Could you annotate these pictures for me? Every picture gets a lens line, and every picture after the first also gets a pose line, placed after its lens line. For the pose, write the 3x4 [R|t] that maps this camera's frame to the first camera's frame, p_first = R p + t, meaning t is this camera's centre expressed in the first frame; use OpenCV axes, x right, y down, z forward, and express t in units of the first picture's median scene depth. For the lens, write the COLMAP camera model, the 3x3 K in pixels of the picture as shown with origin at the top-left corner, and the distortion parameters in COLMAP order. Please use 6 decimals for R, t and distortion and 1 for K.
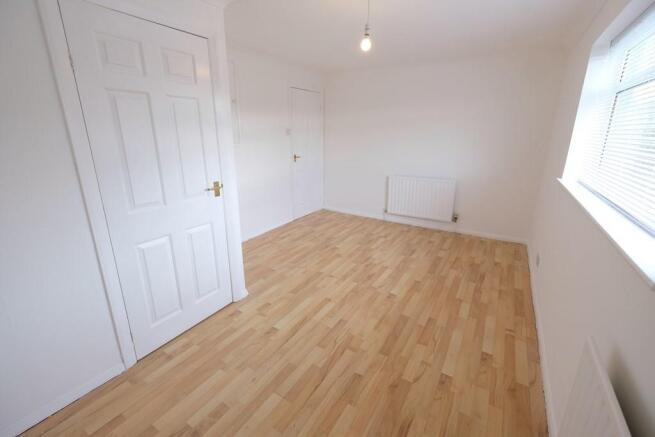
lens RADIAL K [[286.6, 0, 327.1], [0, 286.6, 213.4], [0, 0, 1]] dist [-0.001407, -0.000147]
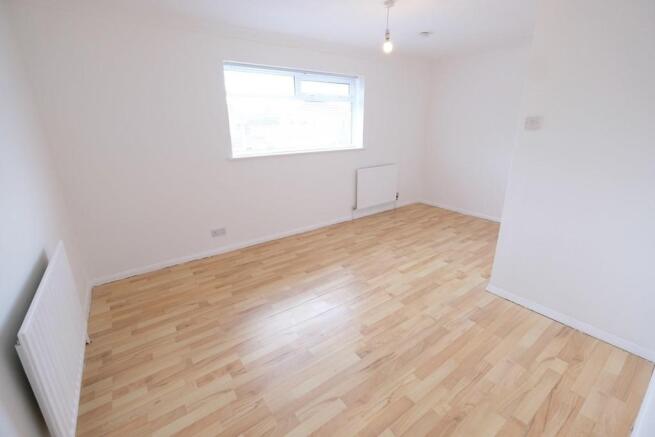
lens RADIAL K [[286.6, 0, 327.1], [0, 286.6, 213.4], [0, 0, 1]] dist [-0.001407, -0.000147]
pose [[-0.928320, -0.102243, 0.357448, -0.094624], [0.111746, 0.840252, 0.530556, -0.492564], [-0.354592, 0.532470, -0.768597, 1.752129]]
